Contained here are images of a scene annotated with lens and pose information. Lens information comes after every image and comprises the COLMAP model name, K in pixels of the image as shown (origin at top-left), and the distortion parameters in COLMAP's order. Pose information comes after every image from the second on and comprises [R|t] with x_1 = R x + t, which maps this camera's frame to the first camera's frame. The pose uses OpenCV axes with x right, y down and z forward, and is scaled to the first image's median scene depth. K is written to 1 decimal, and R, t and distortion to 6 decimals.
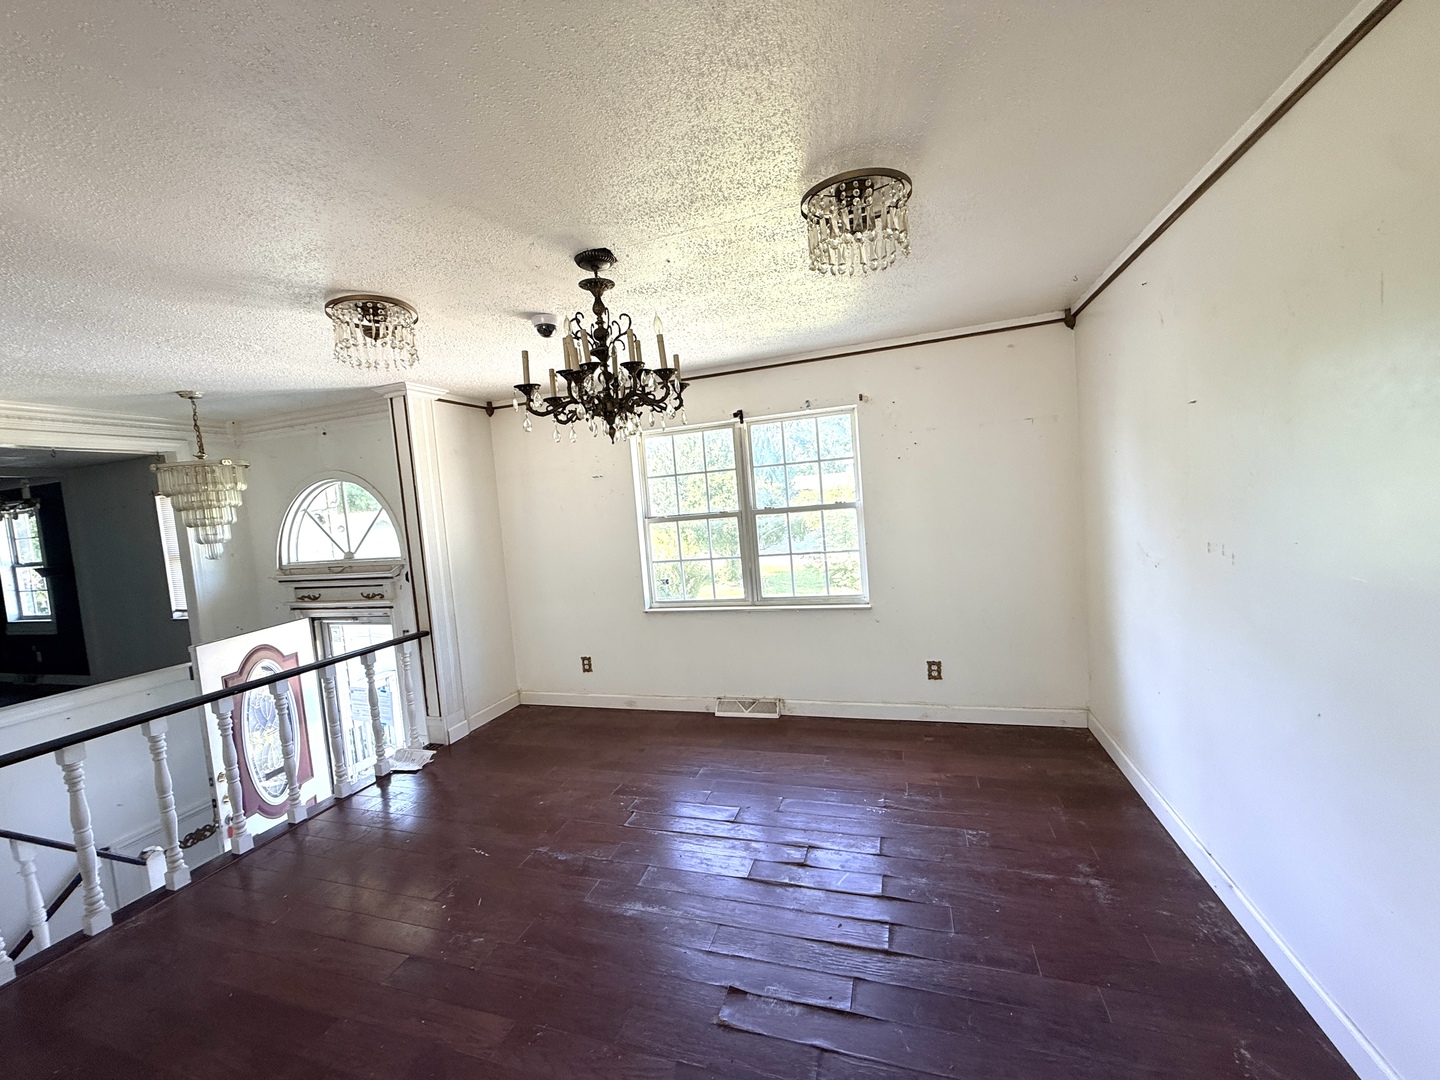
lens RADIAL K [[571.3, 0, 711.4], [0, 571.3, 538.3], [0, 0, 1]] dist [0.000034, -0.000084]
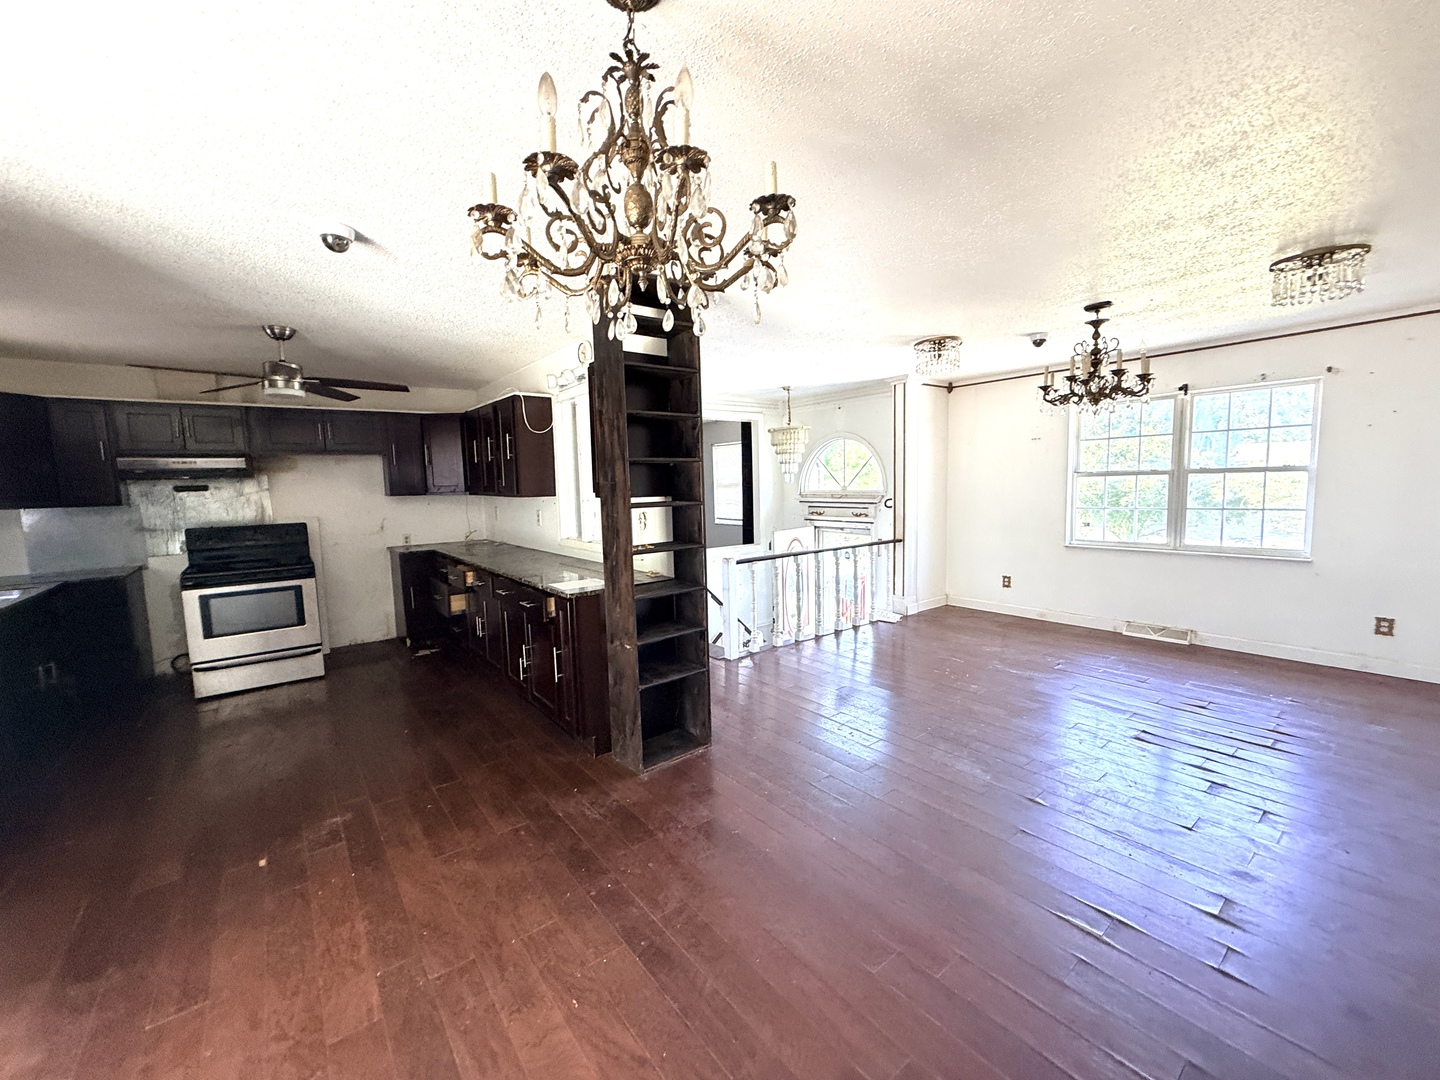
lens RADIAL K [[571.3, 0, 711.4], [0, 571.3, 538.3], [0, 0, 1]] dist [0.000034, -0.000084]
pose [[0.828142, 0.111273, -0.549363, -0.076899], [-0.075346, 0.993301, 0.087610, 0.063595], [0.555432, -0.031161, 0.830978, -0.539647]]
